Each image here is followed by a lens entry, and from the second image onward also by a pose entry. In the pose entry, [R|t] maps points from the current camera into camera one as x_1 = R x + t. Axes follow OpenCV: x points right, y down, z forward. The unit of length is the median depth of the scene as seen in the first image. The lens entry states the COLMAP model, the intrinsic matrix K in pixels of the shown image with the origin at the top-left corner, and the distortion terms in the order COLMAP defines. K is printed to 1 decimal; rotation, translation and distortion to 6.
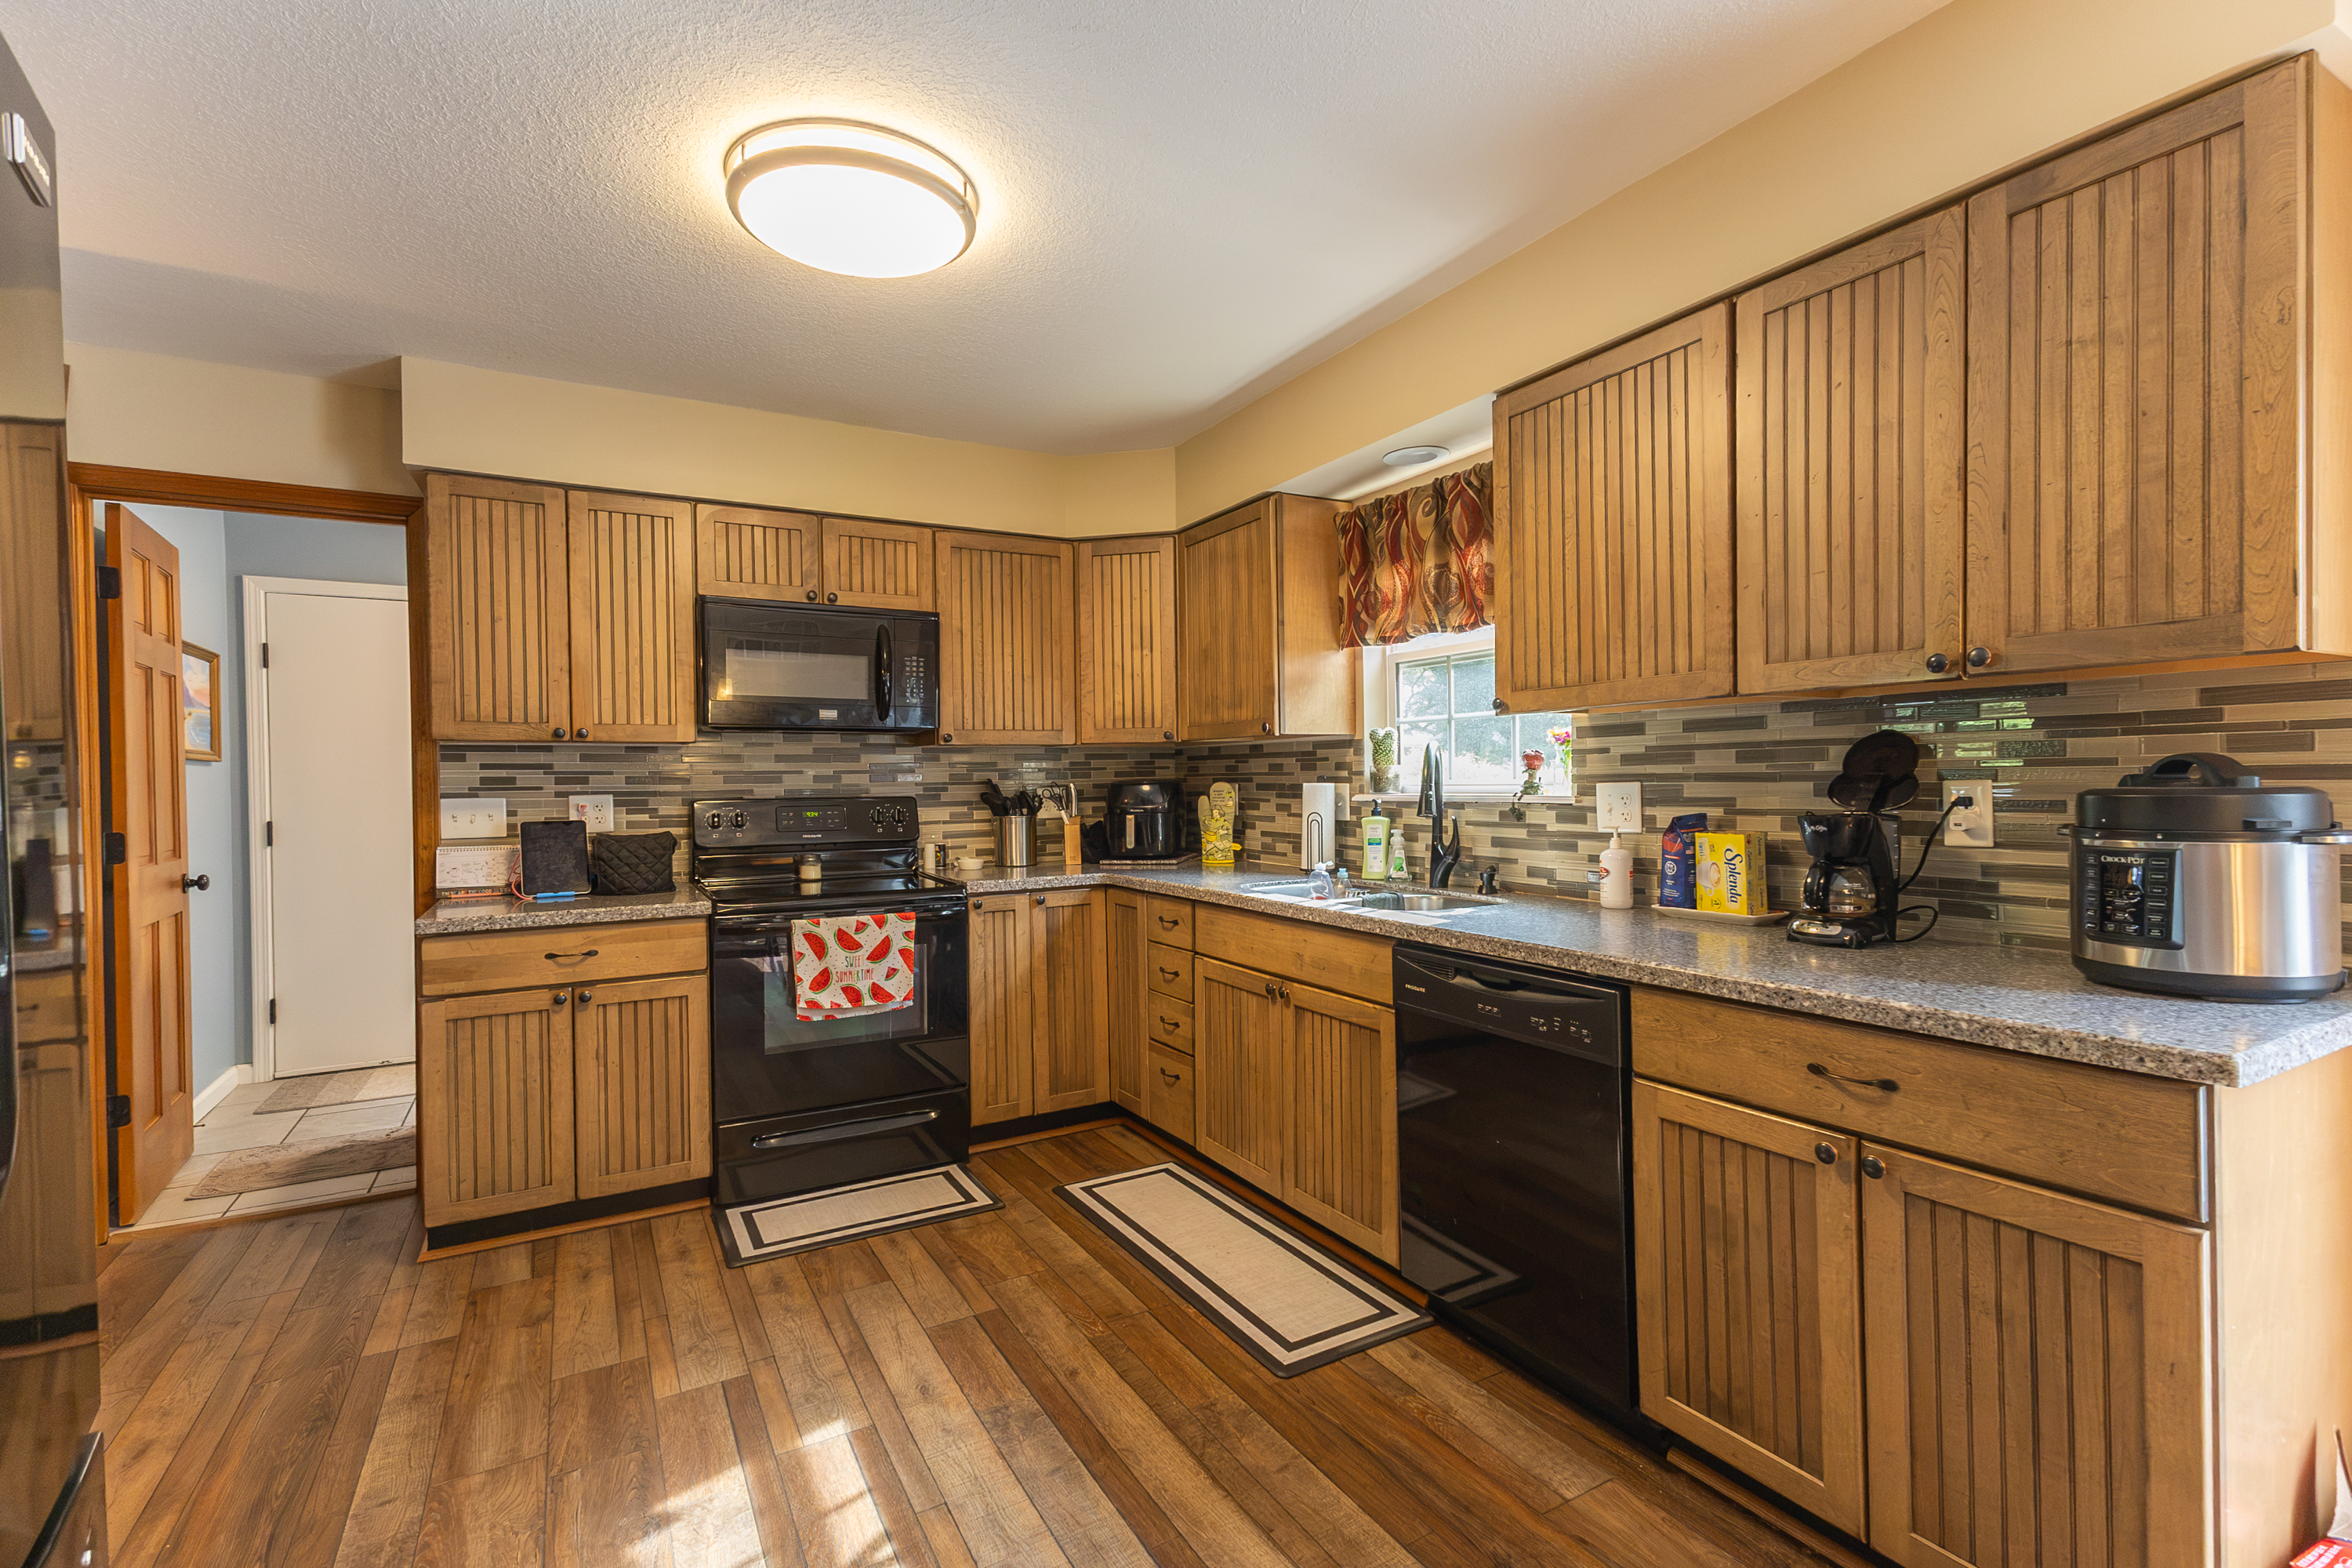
lens RADIAL K [[1076.1, 0, 1182.2], [0, 1076.1, 786.0], [0, 0, 1]] dist [0.014873, 0.000502]
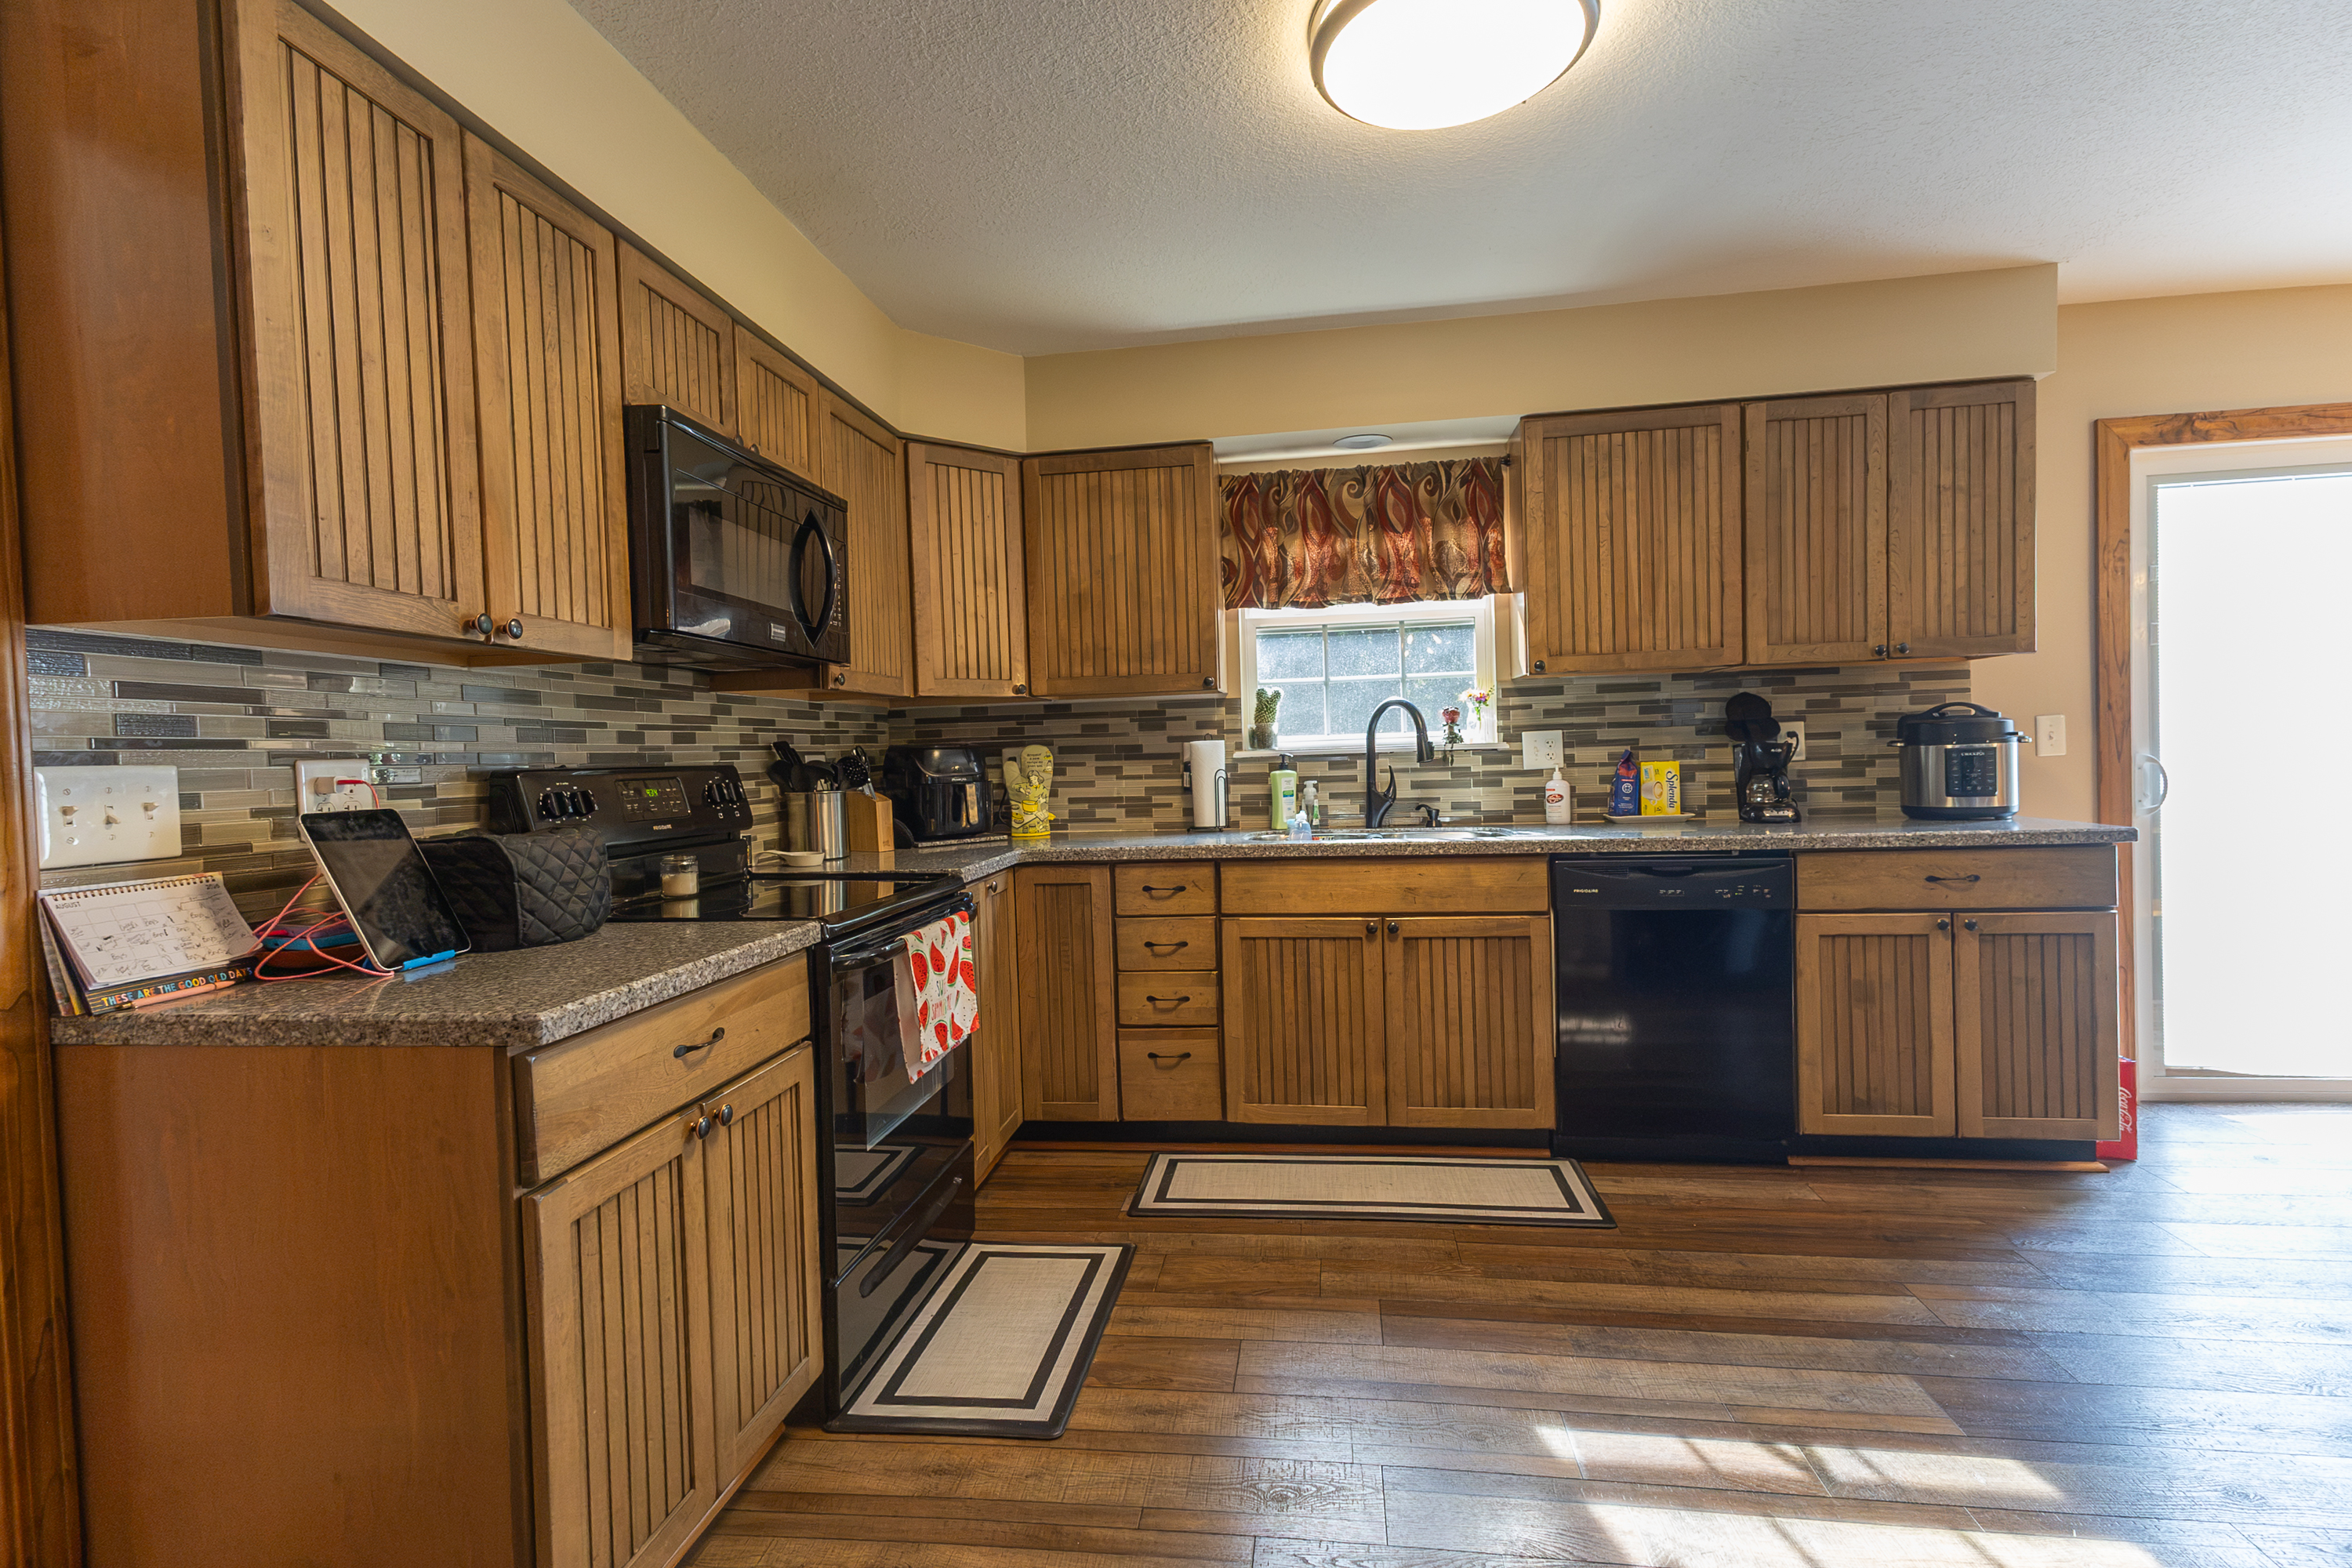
lens RADIAL K [[1104.4, 0, 1176.0], [0, 1104.4, 784.0], [0, 0, 1]] dist [0.013604, -0.000029]
pose [[0.607859, -0.027922, 0.793554, -0.802925], [0.029341, 0.999489, 0.012693, 0.026706], [-0.793503, 0.015568, 0.608368, 0.451514]]
